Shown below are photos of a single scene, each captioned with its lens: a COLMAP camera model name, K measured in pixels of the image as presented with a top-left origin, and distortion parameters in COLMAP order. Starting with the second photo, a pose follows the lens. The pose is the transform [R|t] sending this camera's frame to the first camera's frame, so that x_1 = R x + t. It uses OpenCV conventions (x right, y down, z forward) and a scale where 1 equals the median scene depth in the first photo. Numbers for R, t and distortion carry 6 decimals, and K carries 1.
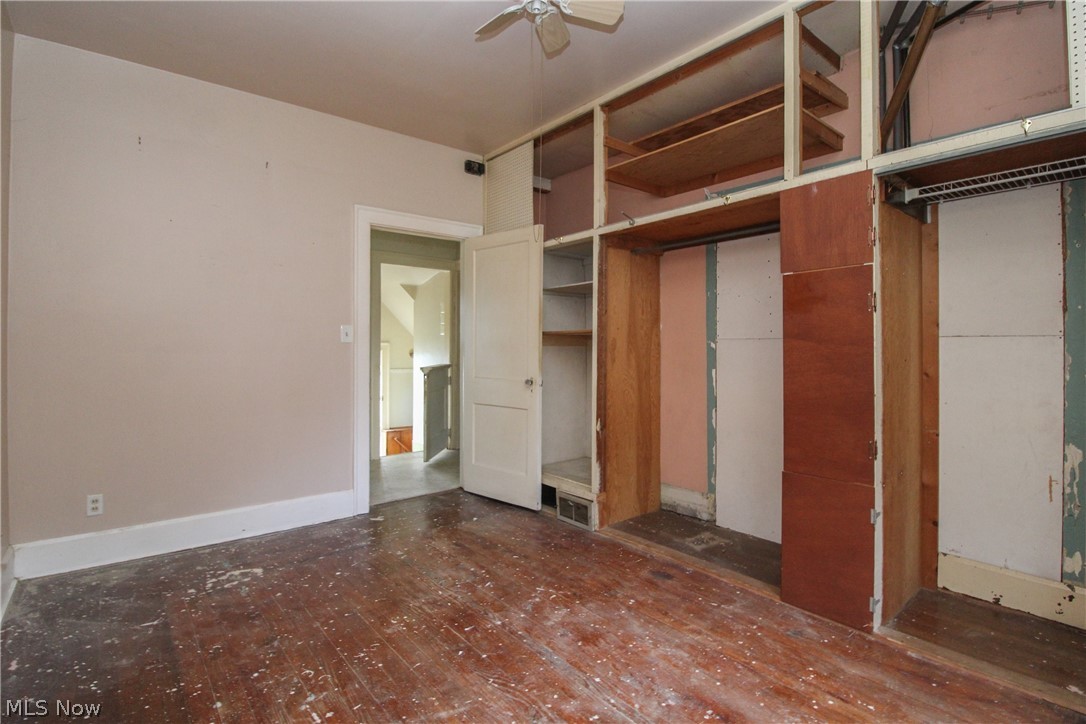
lens RADIAL K [[527.2, 0, 545.5], [0, 527.2, 348.0], [0, 0, 1]] dist [-0.004637, -0.001285]
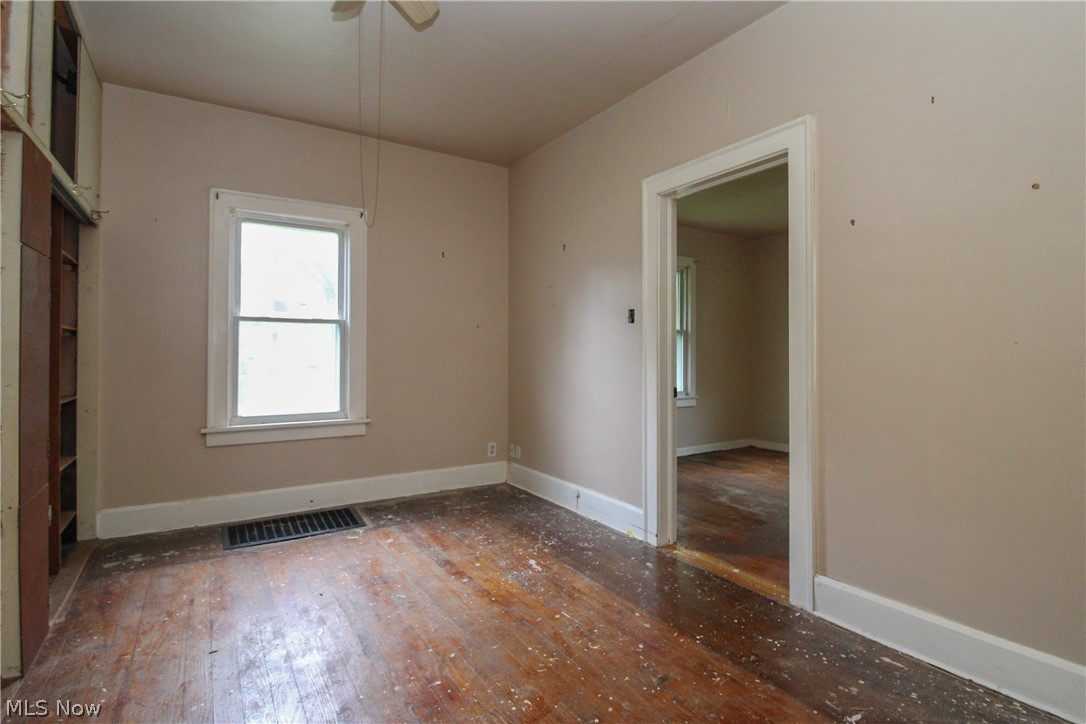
lens RADIAL K [[527.2, 0, 545.5], [0, 527.2, 348.0], [0, 0, 1]] dist [-0.004637, -0.001285]
pose [[-0.992691, 0.001006, 0.120682, -0.456813], [-0.000078, 0.999960, -0.008978, 0.015263], [-0.120686, -0.008922, -0.992651, 1.974463]]
